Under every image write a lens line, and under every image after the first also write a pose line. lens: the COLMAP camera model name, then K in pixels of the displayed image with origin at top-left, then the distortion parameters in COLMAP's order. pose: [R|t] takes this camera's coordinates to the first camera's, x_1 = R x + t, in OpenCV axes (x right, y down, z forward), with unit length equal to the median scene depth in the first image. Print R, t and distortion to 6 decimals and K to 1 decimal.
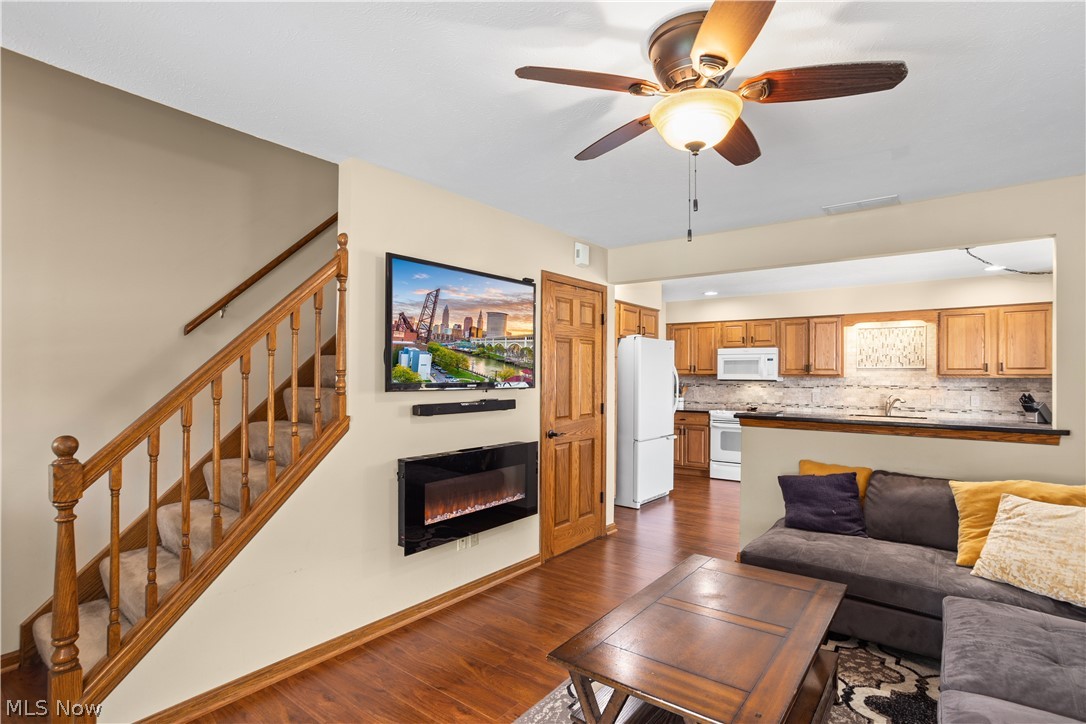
lens RADIAL K [[543.7, 0, 562.9], [0, 543.7, 369.7], [0, 0, 1]] dist [-0.021047, 0.013017]
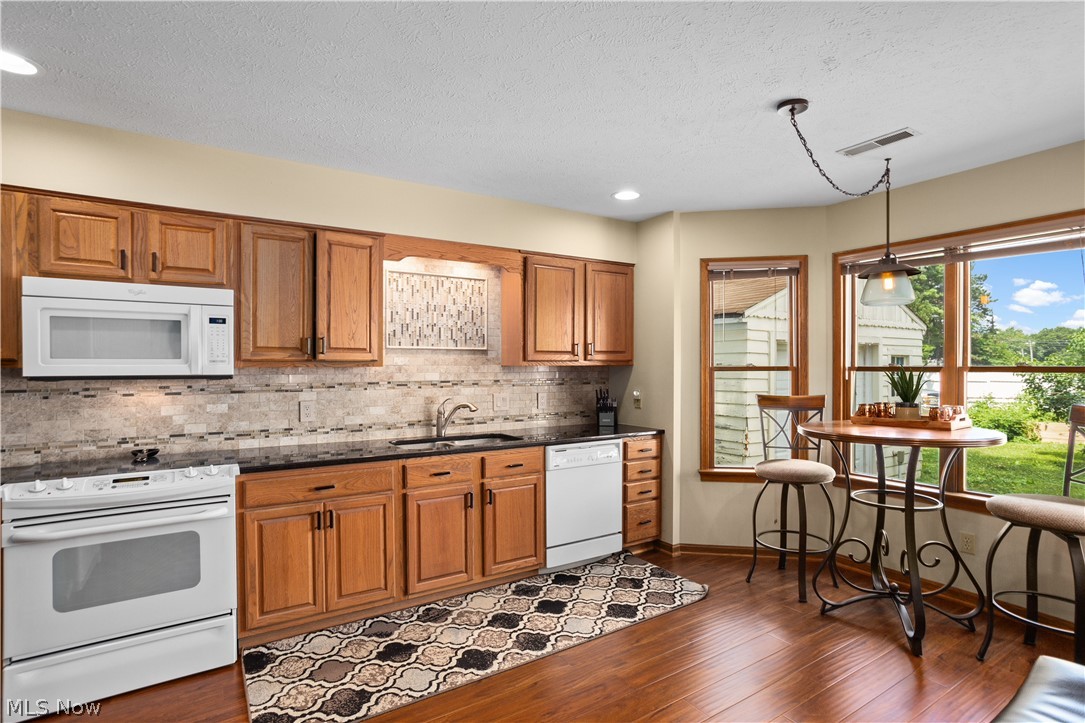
lens RADIAL K [[543.2, 0, 536.9], [0, 543.2, 367.3], [0, 0, 1]] dist [-0.021047, 0.013017]
pose [[0.372858, -0.007105, 0.927861, 0.131454], [-0.002178, 0.999961, 0.008532, 0.010969], [-0.927886, -0.005202, 0.372828, 0.722128]]
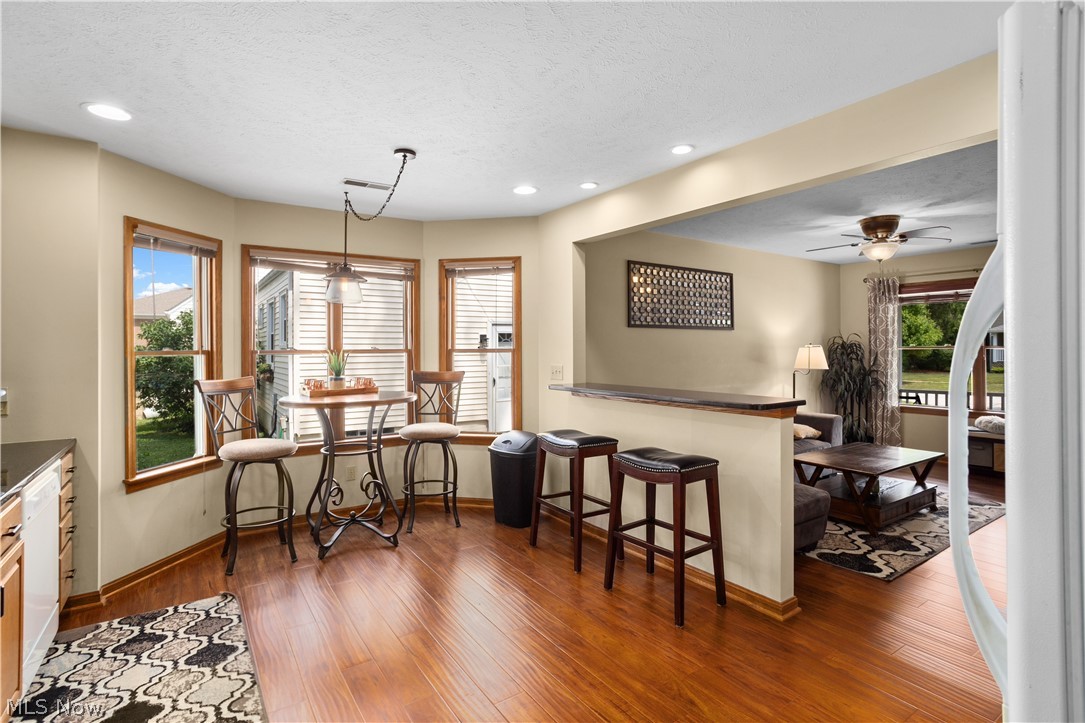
lens RADIAL K [[543.2, 0, 550.7], [0, 543.2, 342.8], [0, 0, 1]] dist [-0.021047, 0.013017]
pose [[-0.943719, -0.000574, 0.330747, 0.237034], [-0.004621, 0.999924, -0.011450, 0.011619], [-0.330715, -0.012334, -0.943650, 1.076917]]
